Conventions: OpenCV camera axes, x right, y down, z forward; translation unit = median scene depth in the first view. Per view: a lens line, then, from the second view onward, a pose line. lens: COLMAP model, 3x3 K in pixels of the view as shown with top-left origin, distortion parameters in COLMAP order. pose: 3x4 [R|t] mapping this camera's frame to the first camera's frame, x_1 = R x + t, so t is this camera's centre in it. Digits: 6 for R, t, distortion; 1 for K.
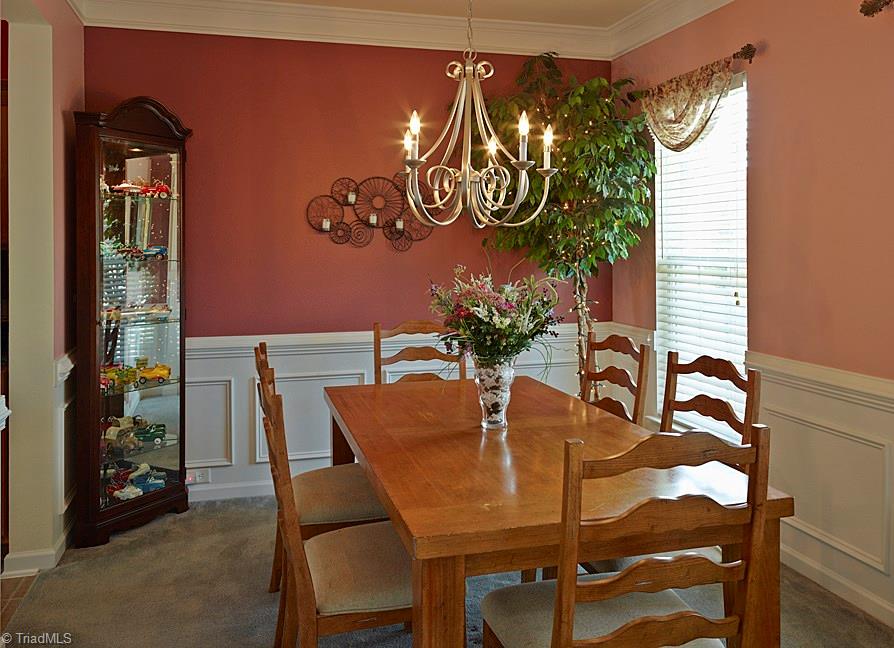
lens RADIAL K [[726.4, 0, 446.8], [0, 726.4, 245.2], [0, 0, 1]] dist [-0.001594, 0.001612]
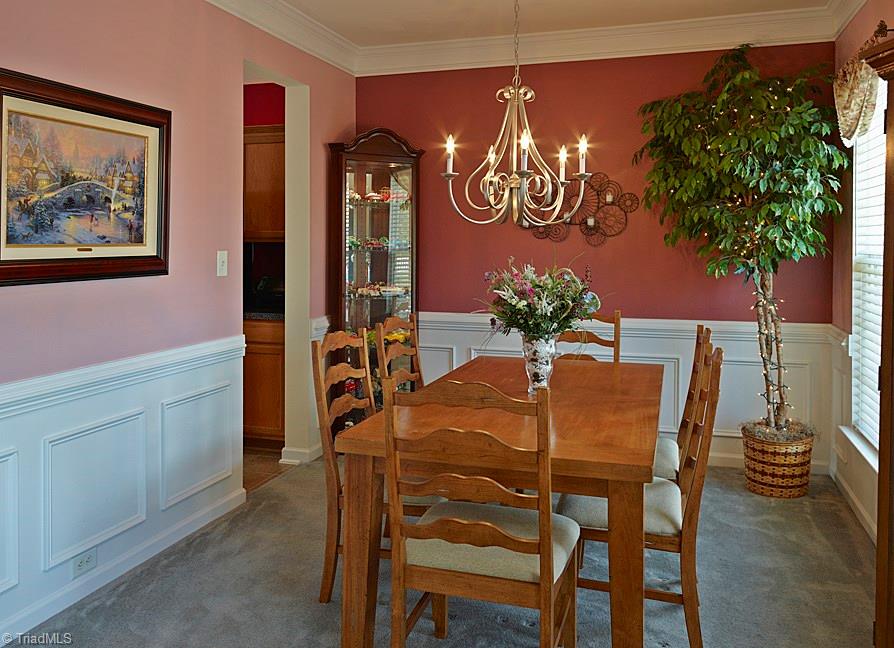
lens RADIAL K [[726.4, 0, 446.8], [0, 726.4, 245.2], [0, 0, 1]] dist [-0.001594, 0.001612]
pose [[0.840945, 0.008601, -0.541052, 0.577537], [-0.004787, 0.999953, 0.008456, -0.001167], [0.541100, -0.004521, 0.840946, -0.076074]]
